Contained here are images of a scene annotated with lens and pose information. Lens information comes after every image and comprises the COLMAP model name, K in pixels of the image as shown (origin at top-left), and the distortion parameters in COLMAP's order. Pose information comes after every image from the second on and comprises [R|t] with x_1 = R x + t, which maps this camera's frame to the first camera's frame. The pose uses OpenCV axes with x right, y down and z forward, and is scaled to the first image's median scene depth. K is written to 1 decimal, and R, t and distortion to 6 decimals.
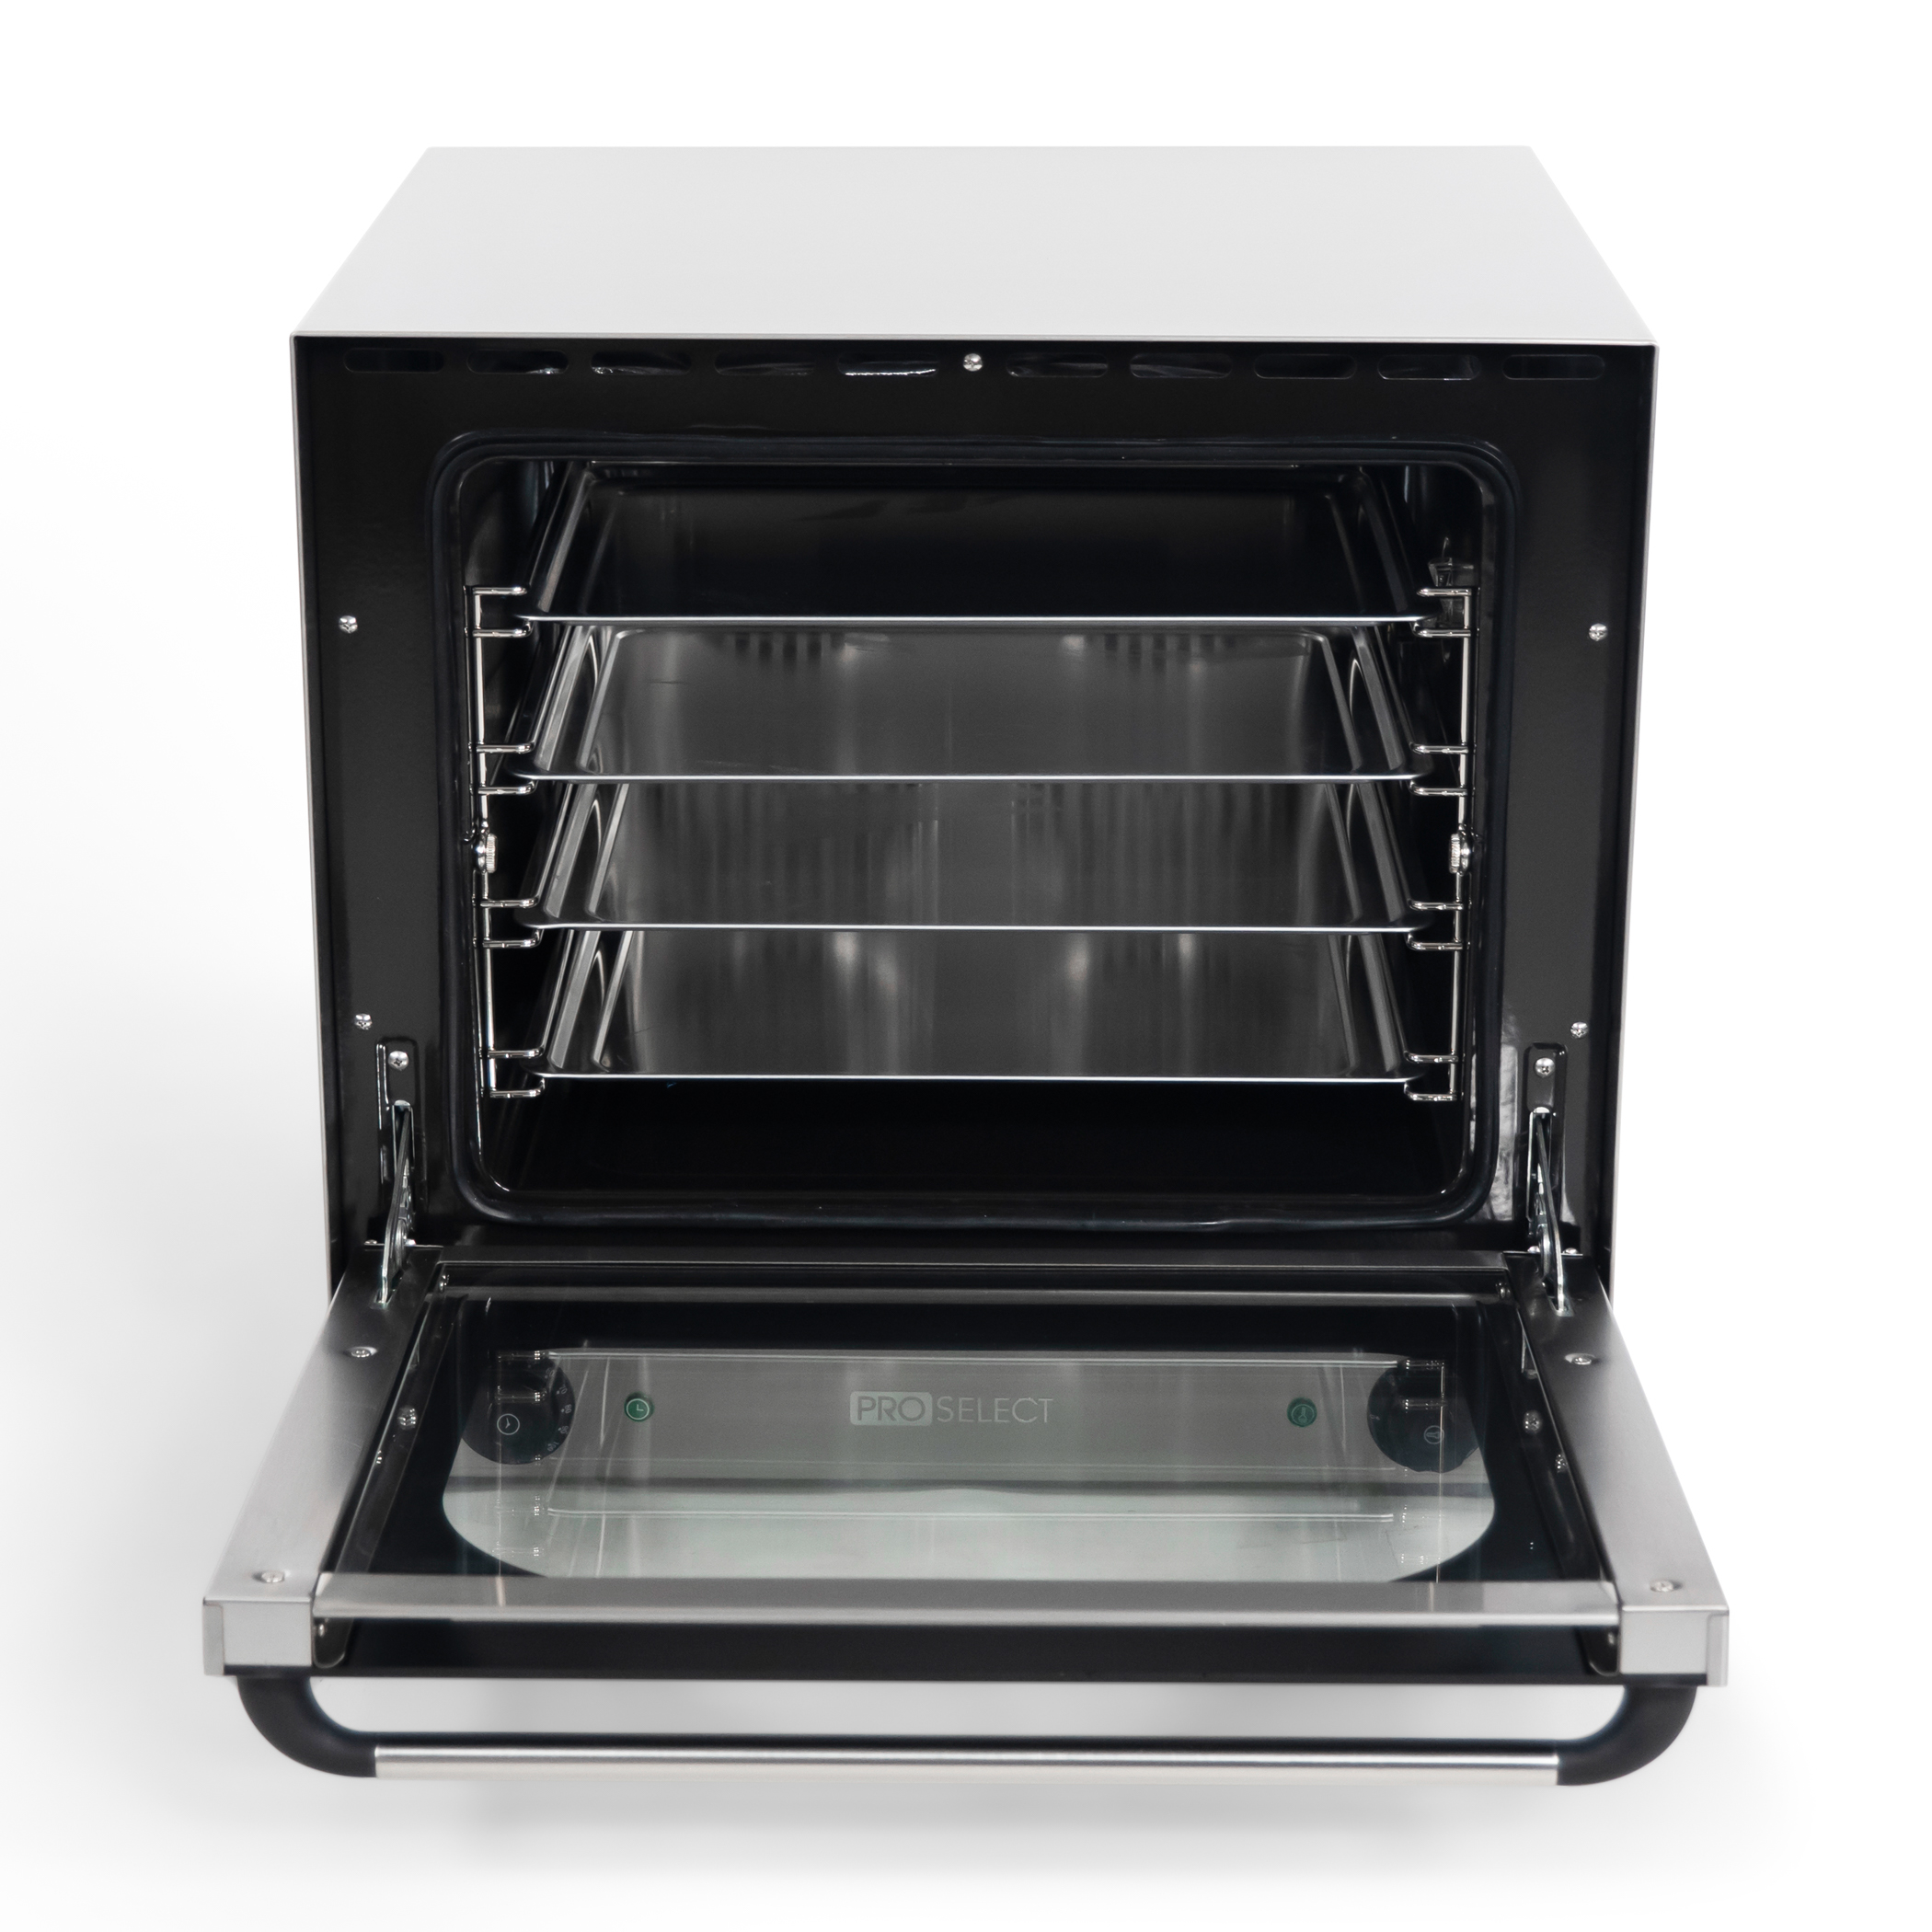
lens RADIAL K [[4747.2, 0, 962.9], [0, 4747.2, 979.4], [0, 0, 1]] dist [-0.162505, 0.000000]
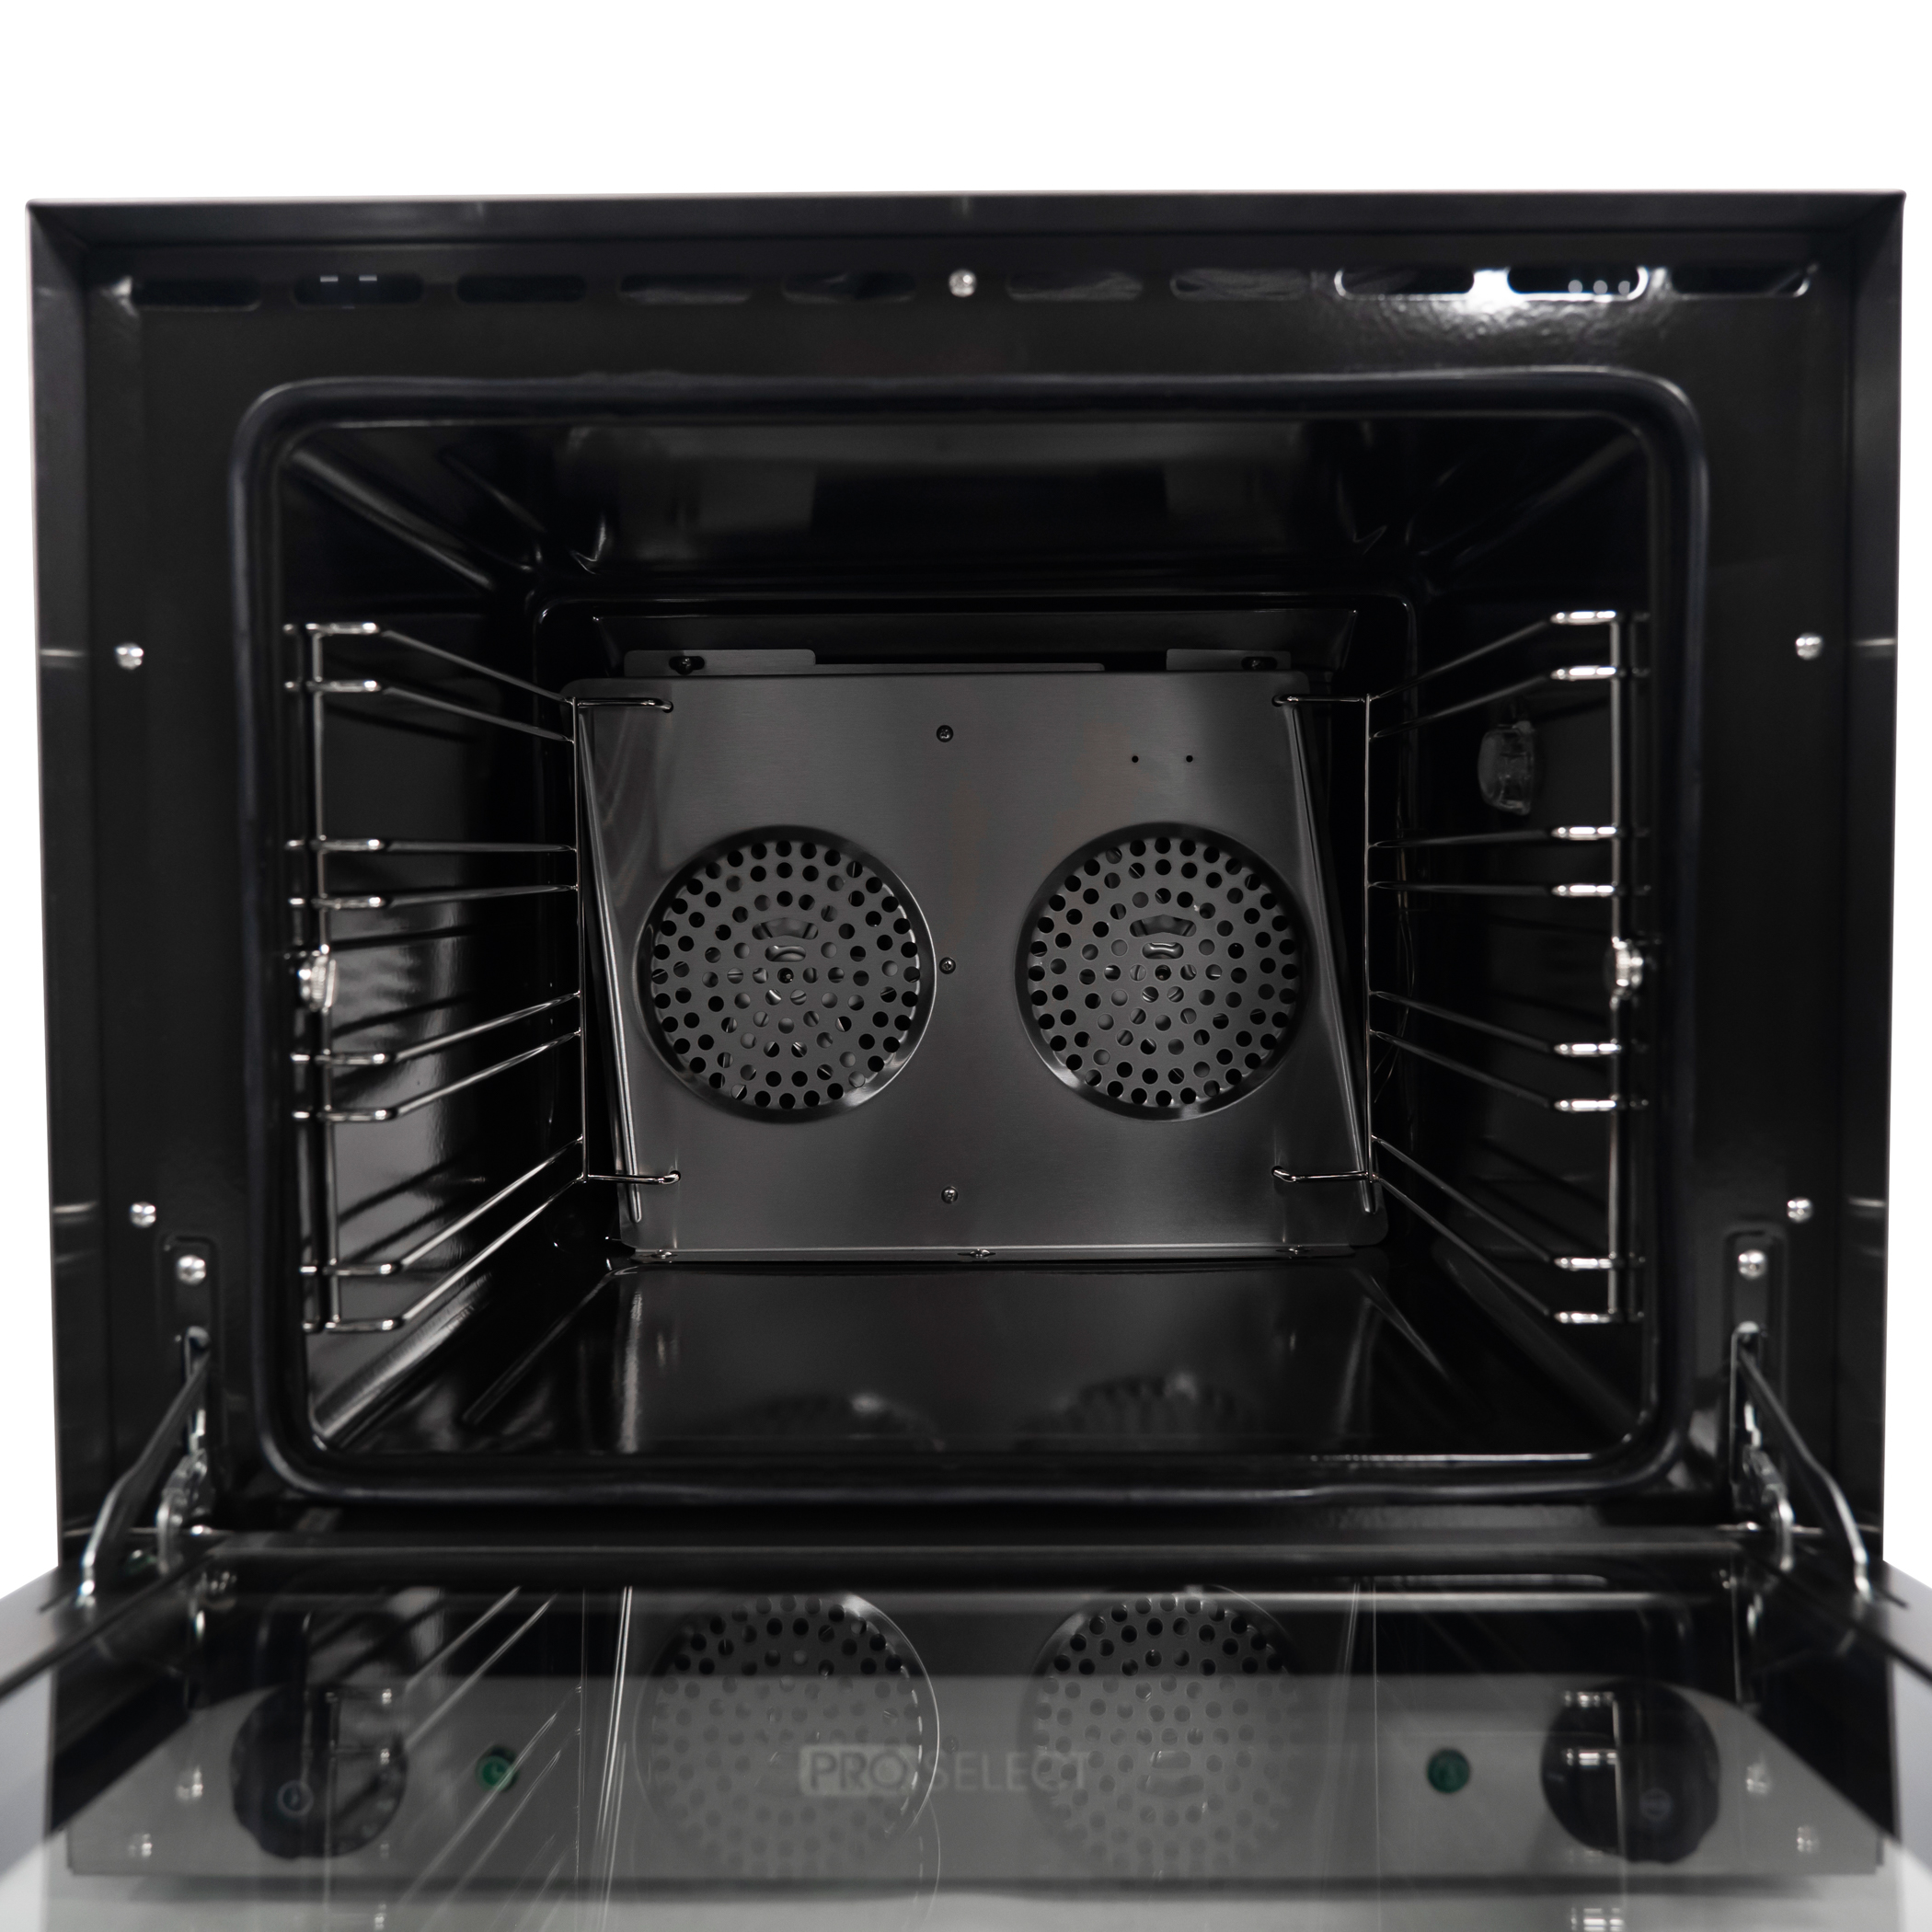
lens RADIAL K [[2107.6, 0, 967.7], [0, 2107.6, 962.8], [0, 0, 1]] dist [-0.032365, 0.000000]
pose [[0.999962, -0.008394, -0.002398, 0.002636], [0.007432, 0.962674, -0.270561, 0.060319], [0.004579, 0.270533, 0.962700, 0.677173]]
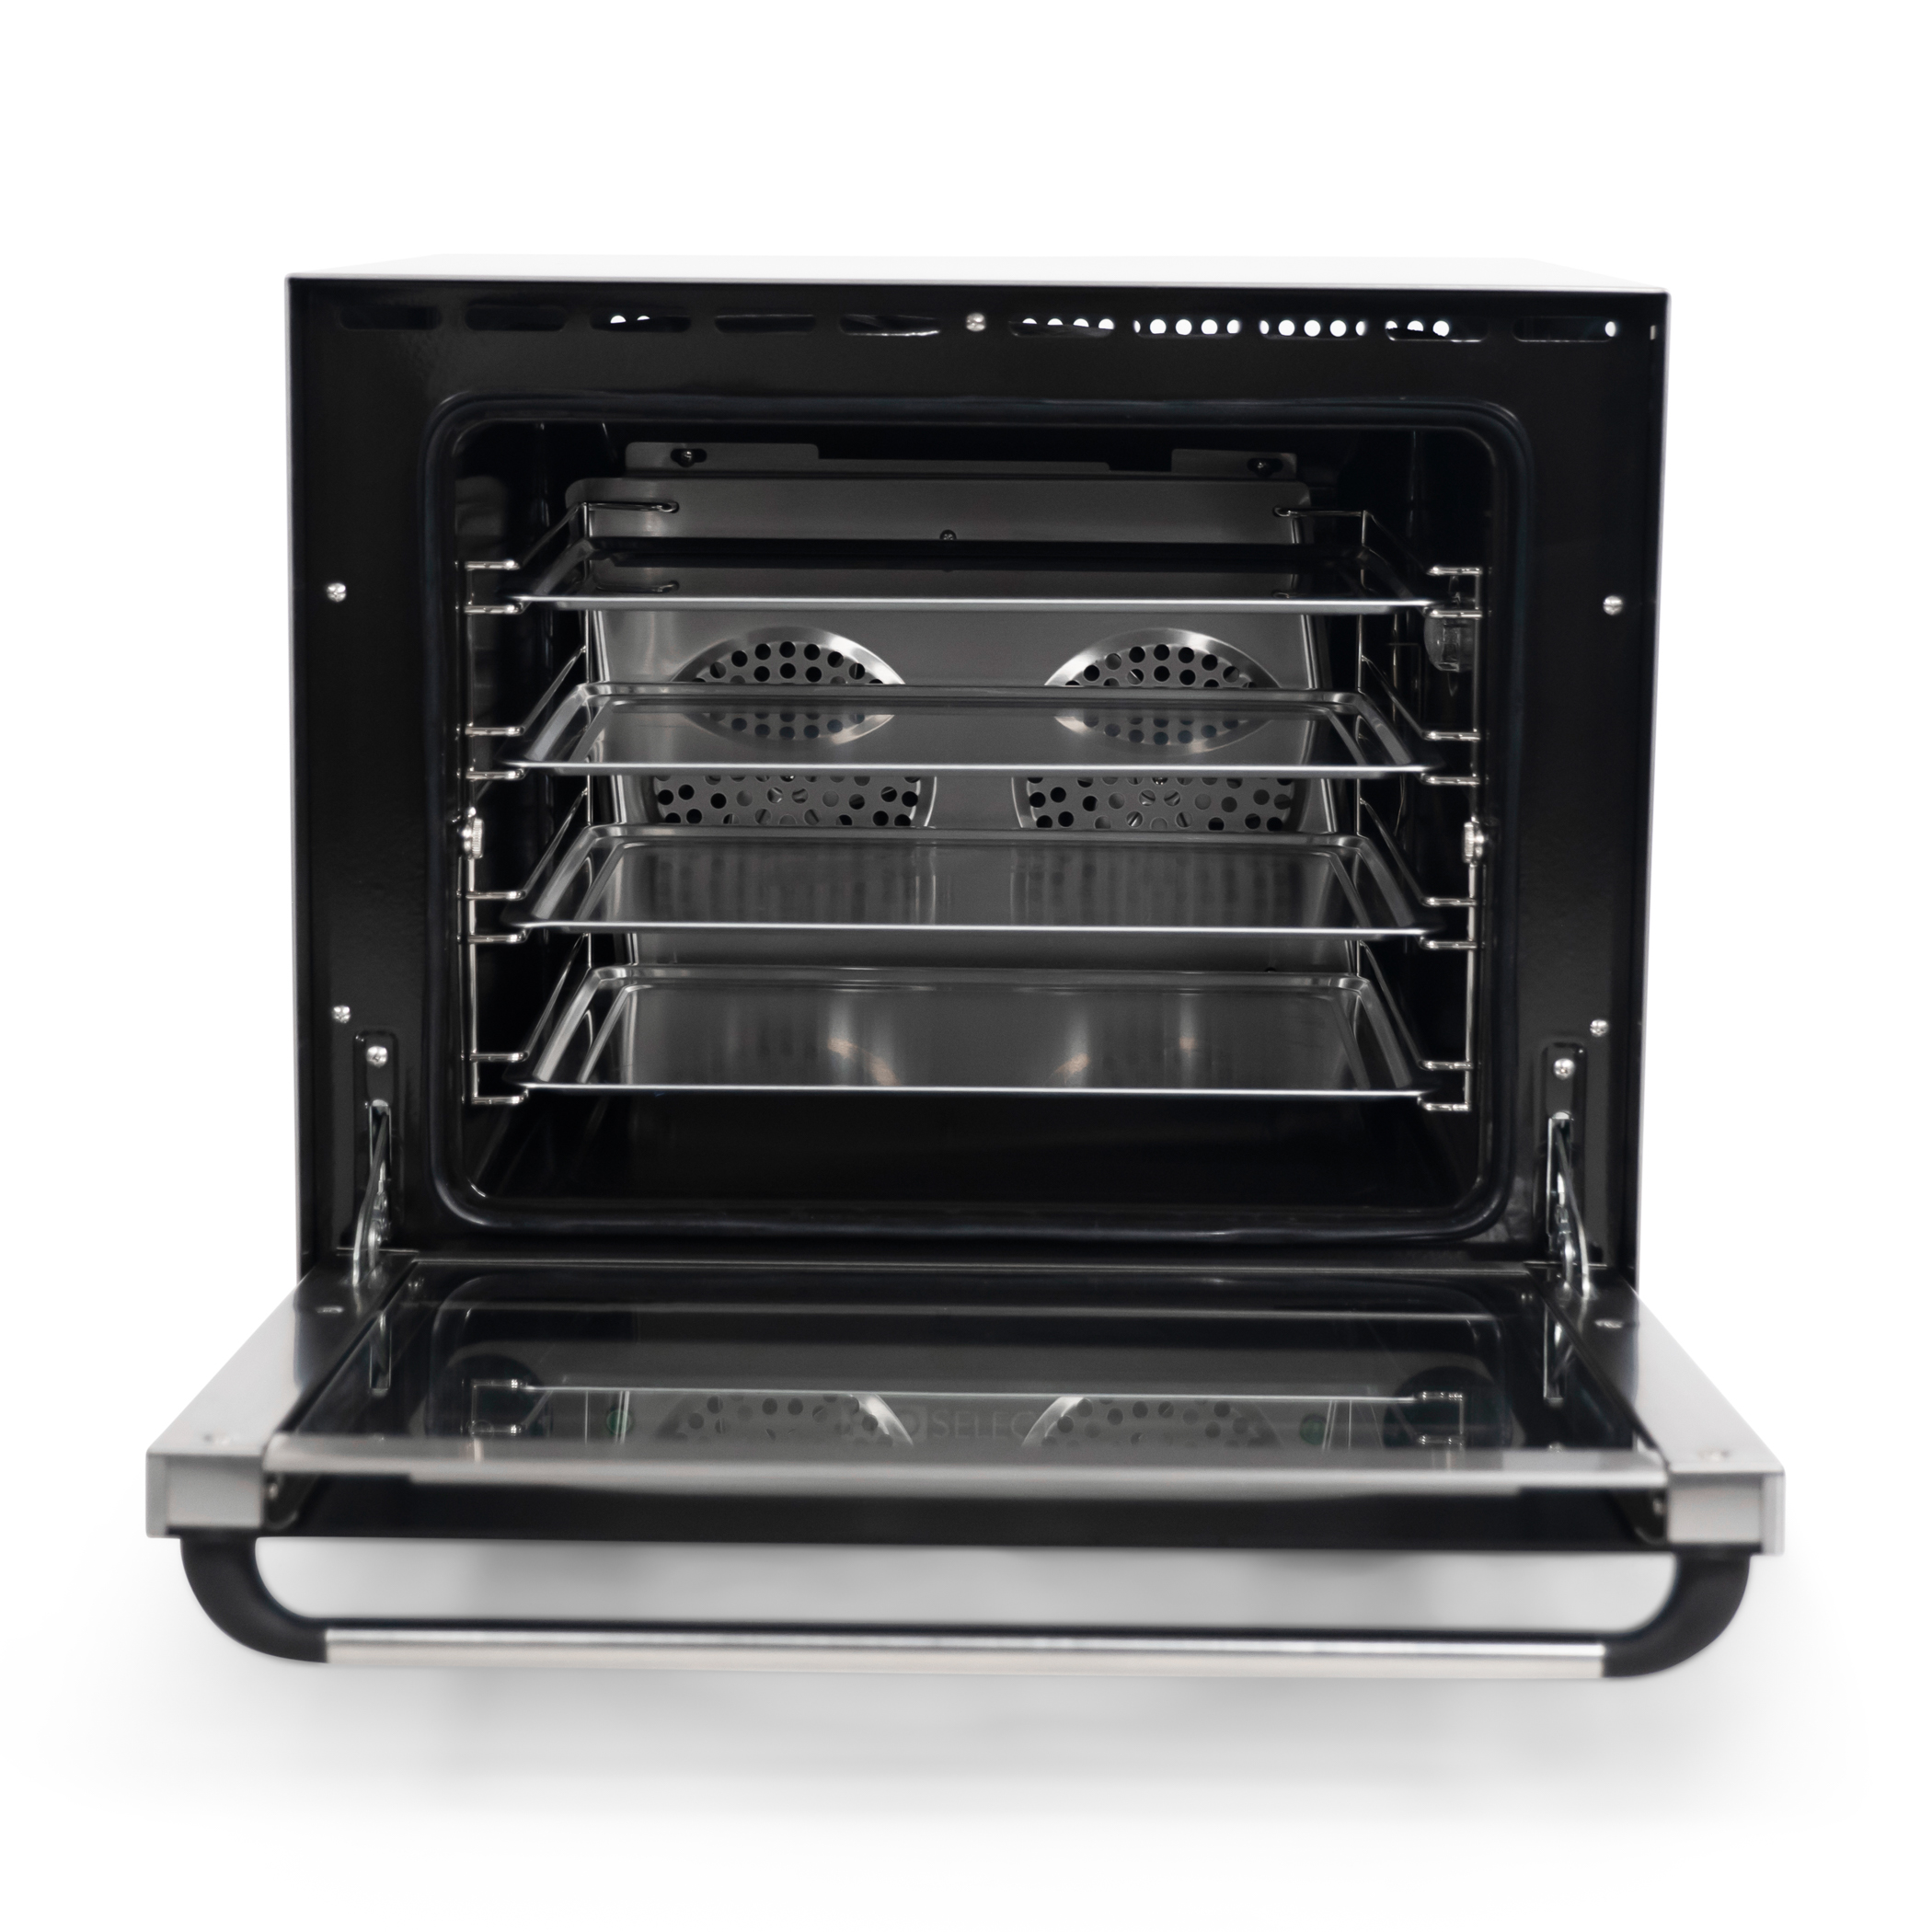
lens RADIAL K [[4584.3, 0, 954.9], [0, 4584.3, 947.1], [0, 0, 1]] dist [-0.056977, 0.000000]
pose [[0.999982, 0.005928, 0.000895, -0.002297], [-0.005716, 0.987771, -0.155804, 0.140522], [-0.001808, 0.155796, 0.987788, 0.073903]]
